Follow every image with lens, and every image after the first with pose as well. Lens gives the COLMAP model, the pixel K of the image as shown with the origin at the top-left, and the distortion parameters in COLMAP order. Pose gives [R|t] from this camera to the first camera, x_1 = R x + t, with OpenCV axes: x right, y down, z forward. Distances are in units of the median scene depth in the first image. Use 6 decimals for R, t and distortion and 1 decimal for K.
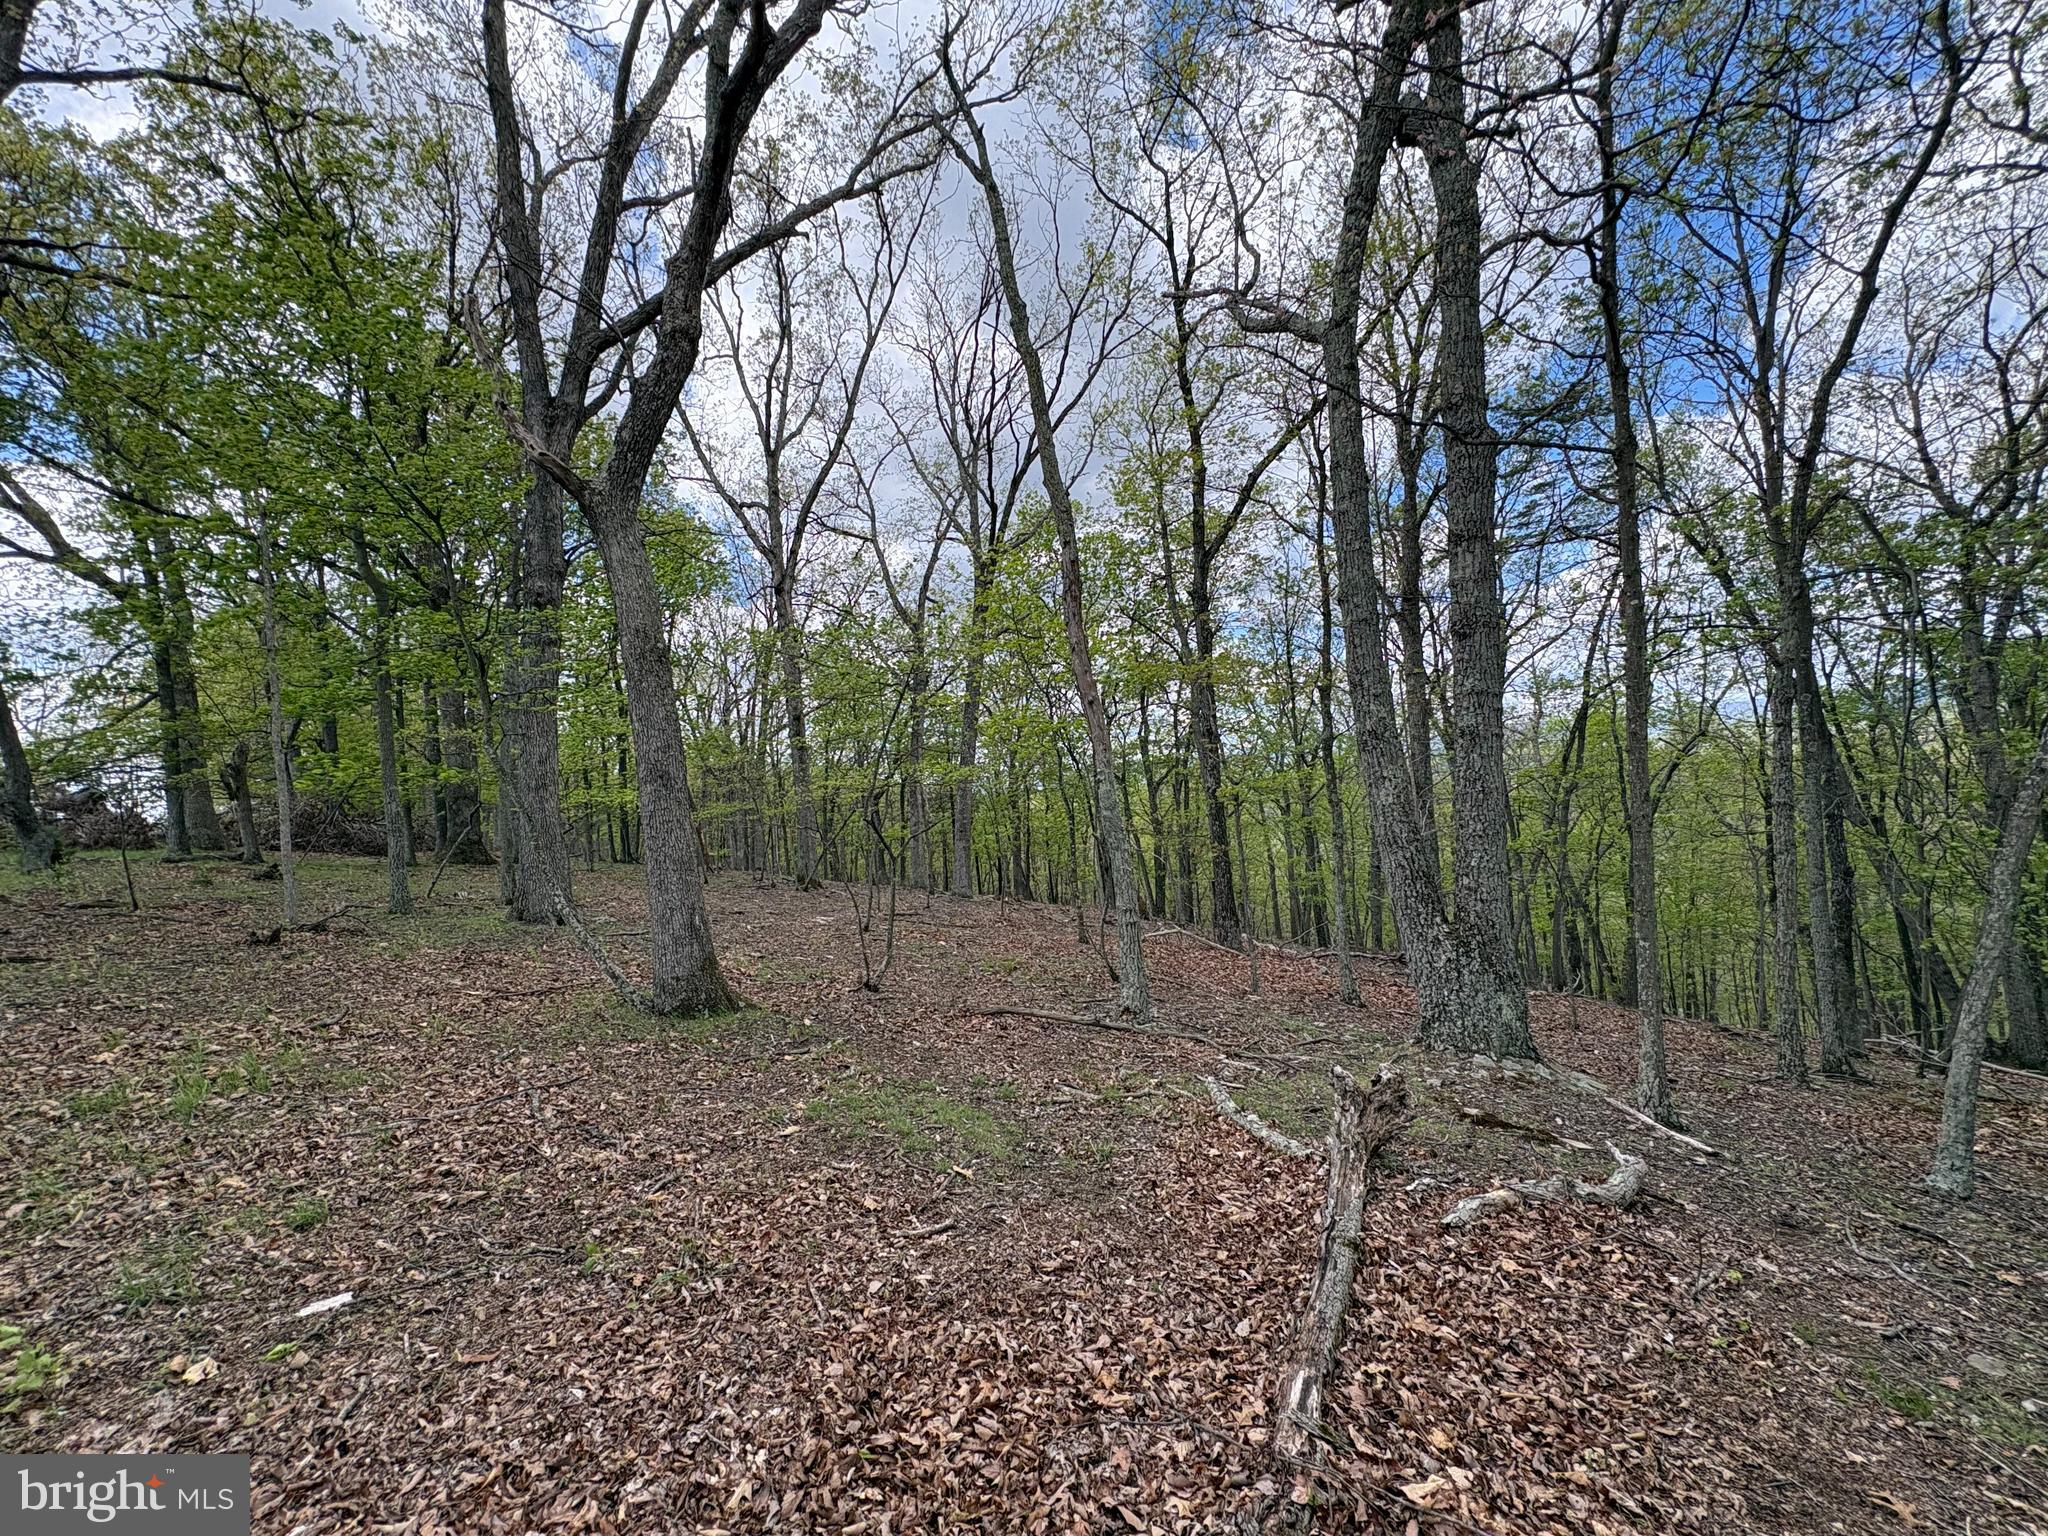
lens RADIAL K [[814.6, 0, 1022.0], [0, 814.6, 767.7], [0, 0, 1]] dist [0.000300, 0.000217]
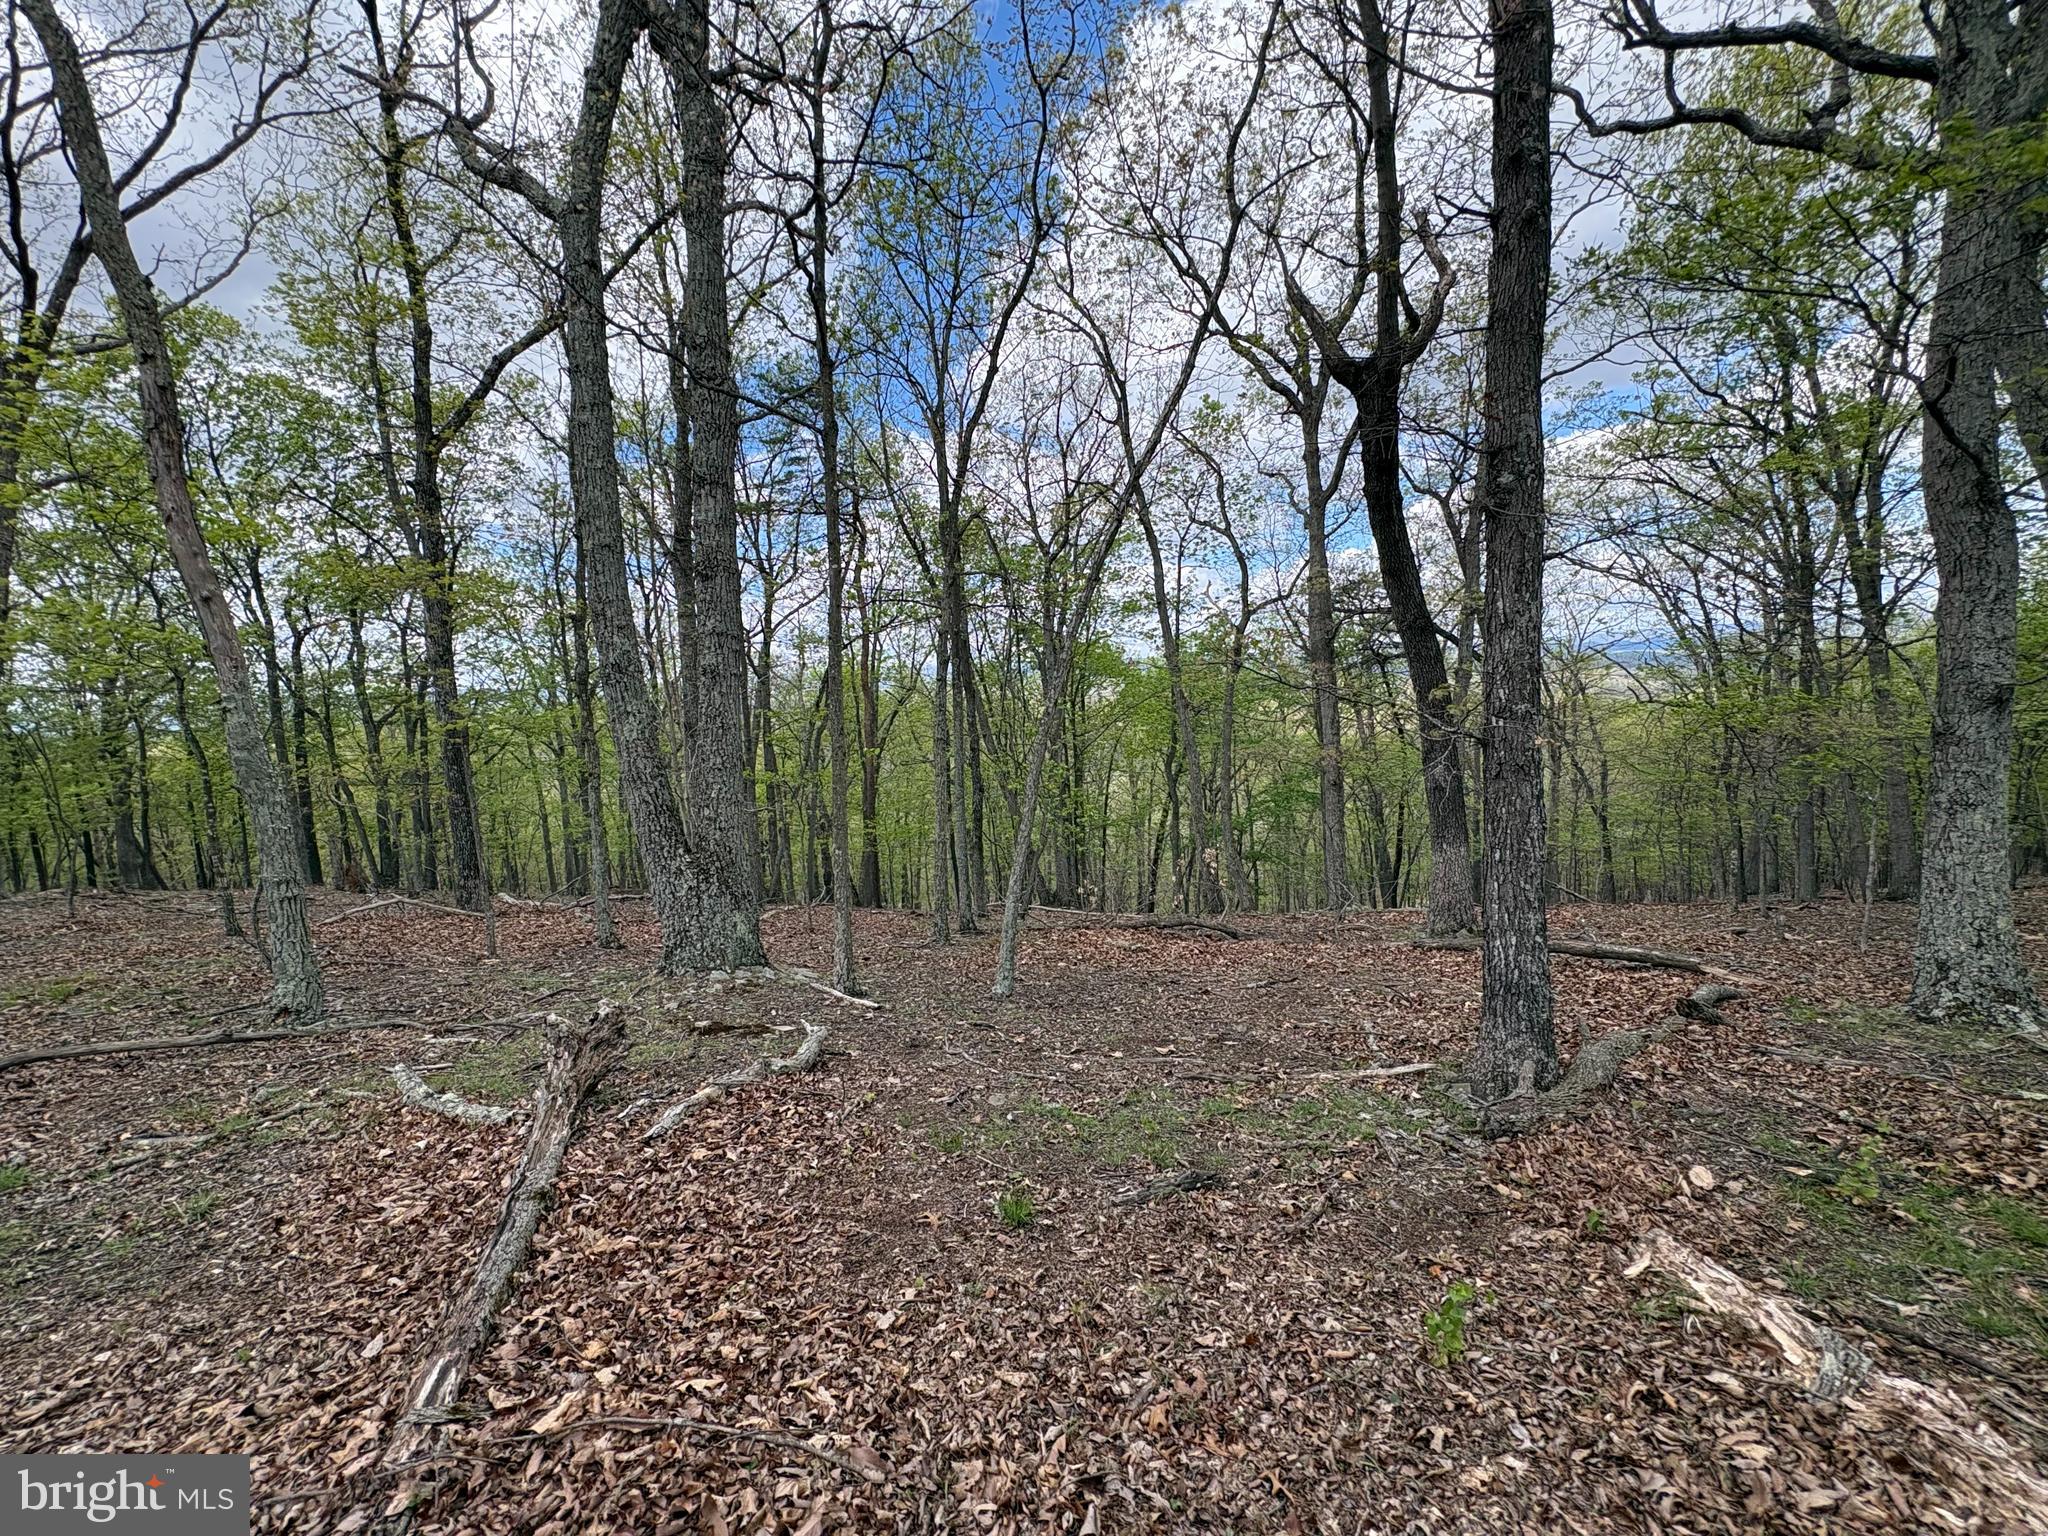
lens RADIAL K [[814.6, 0, 1022.0], [0, 814.6, 767.7], [0, 0, 1]] dist [0.000300, 0.000217]
pose [[0.679578, -0.028553, 0.733047, 0.049858], [-0.023027, 0.997920, 0.060218, 0.008716], [-0.733242, -0.057803, 0.677507, -0.012481]]
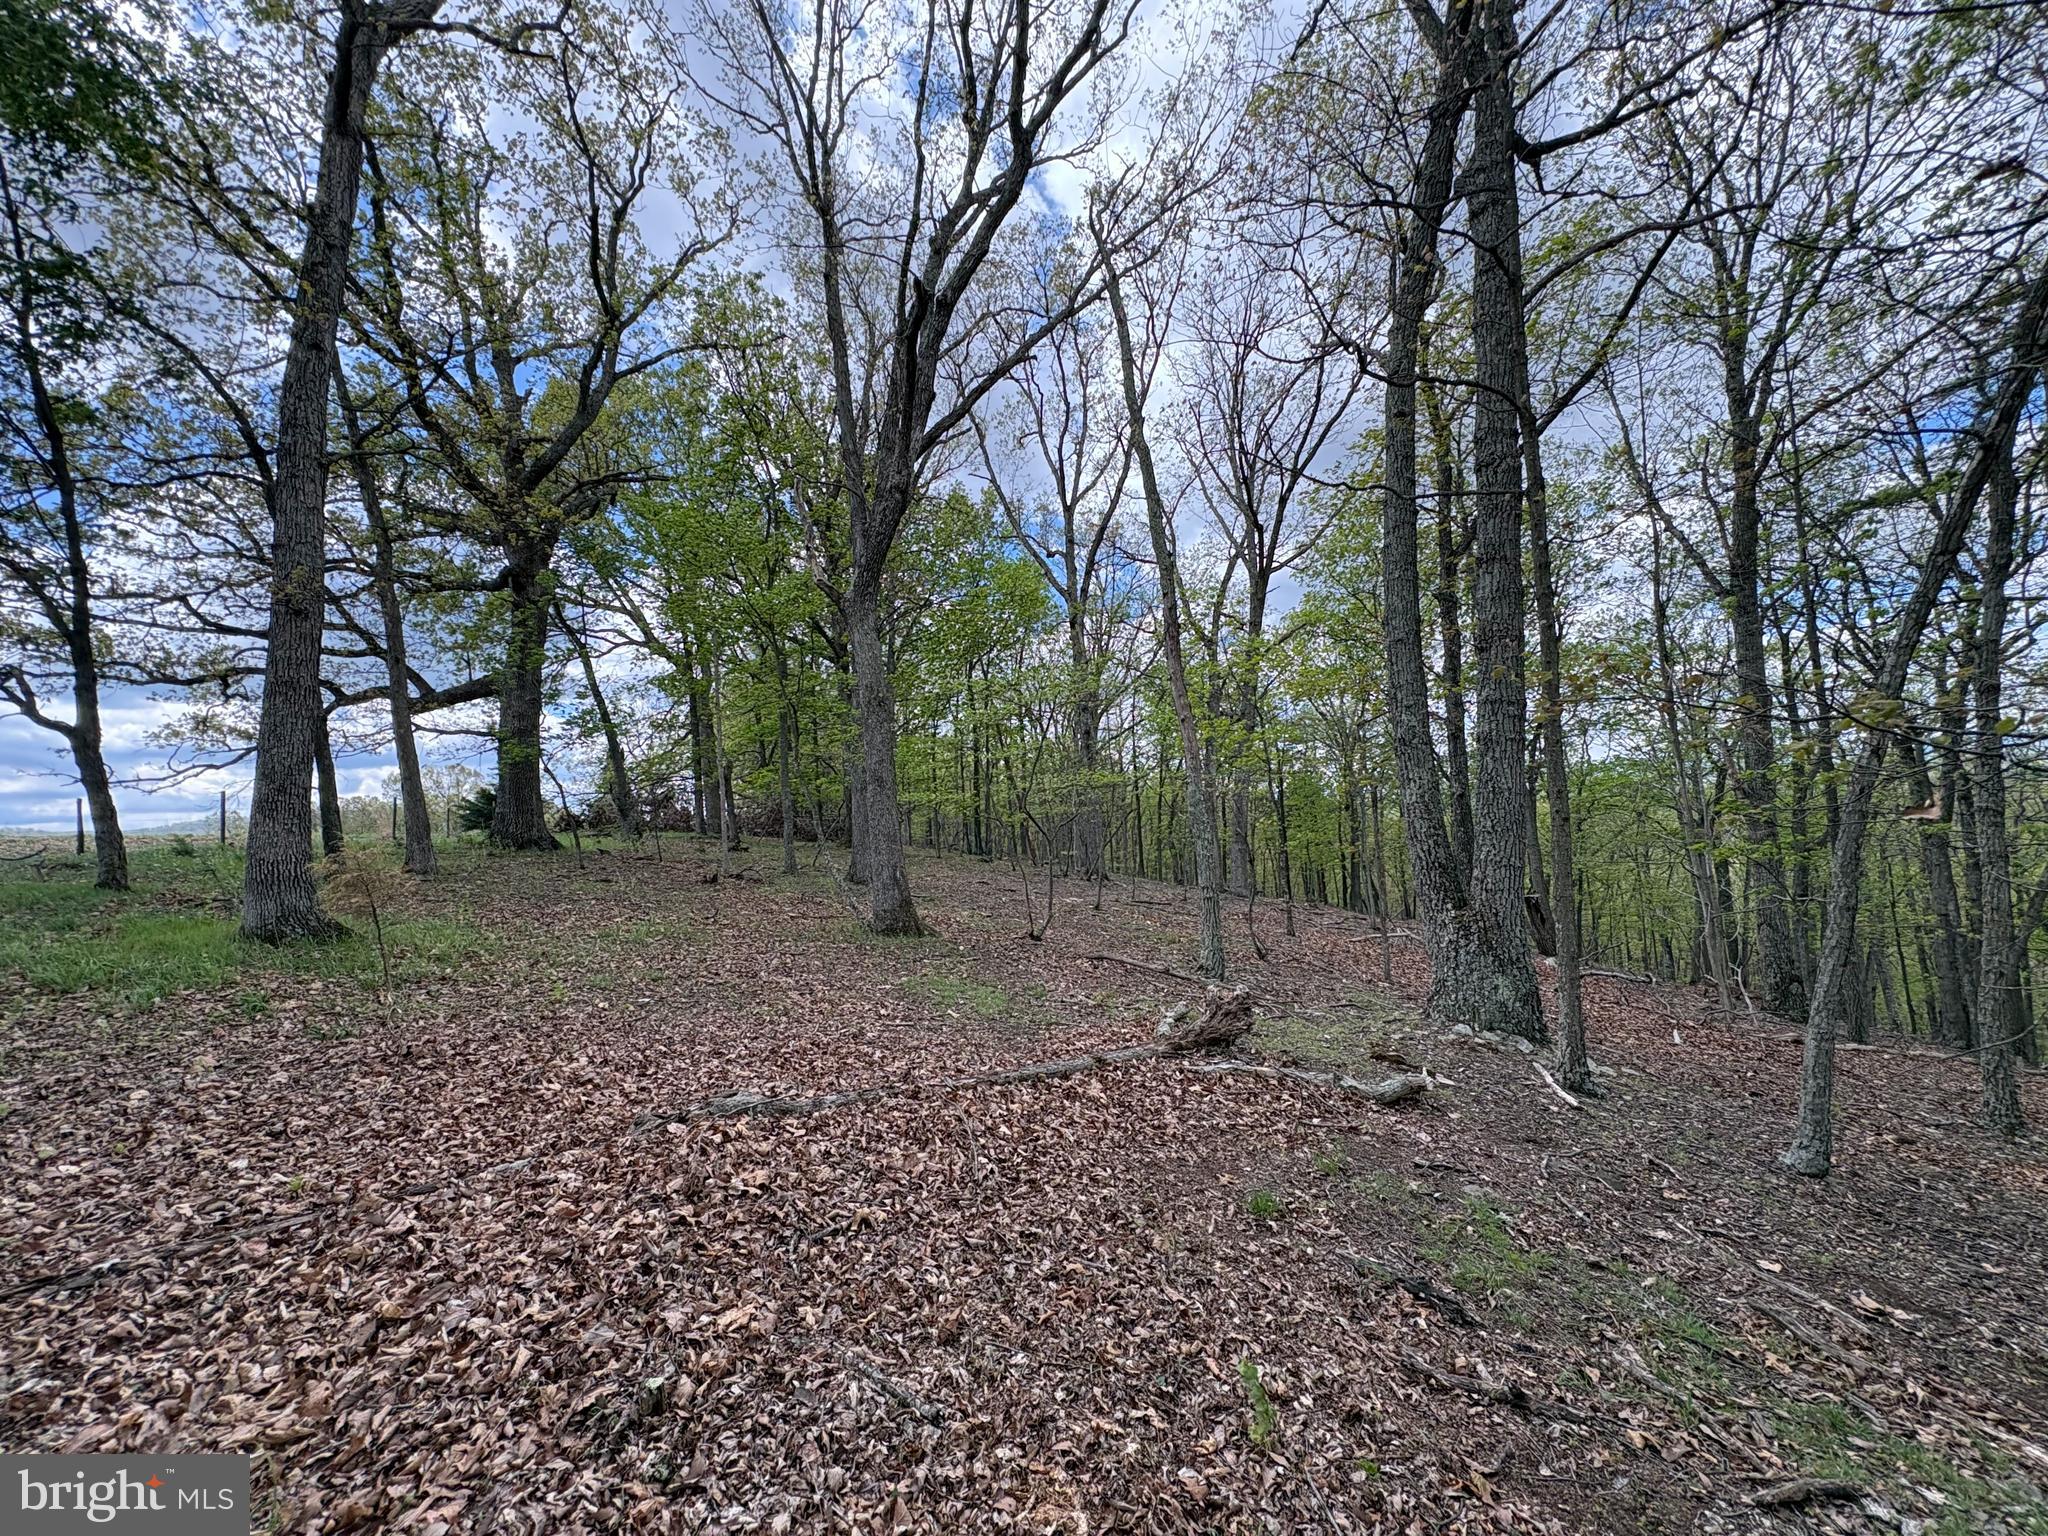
lens RADIAL K [[814.6, 0, 1022.0], [0, 814.6, 767.7], [0, 0, 1]] dist [0.000300, 0.000217]
pose [[0.897526, -0.009316, -0.440863, 0.479387], [0.004535, 0.999919, -0.011898, 0.006442], [0.440938, 0.008679, 0.897495, -0.268244]]
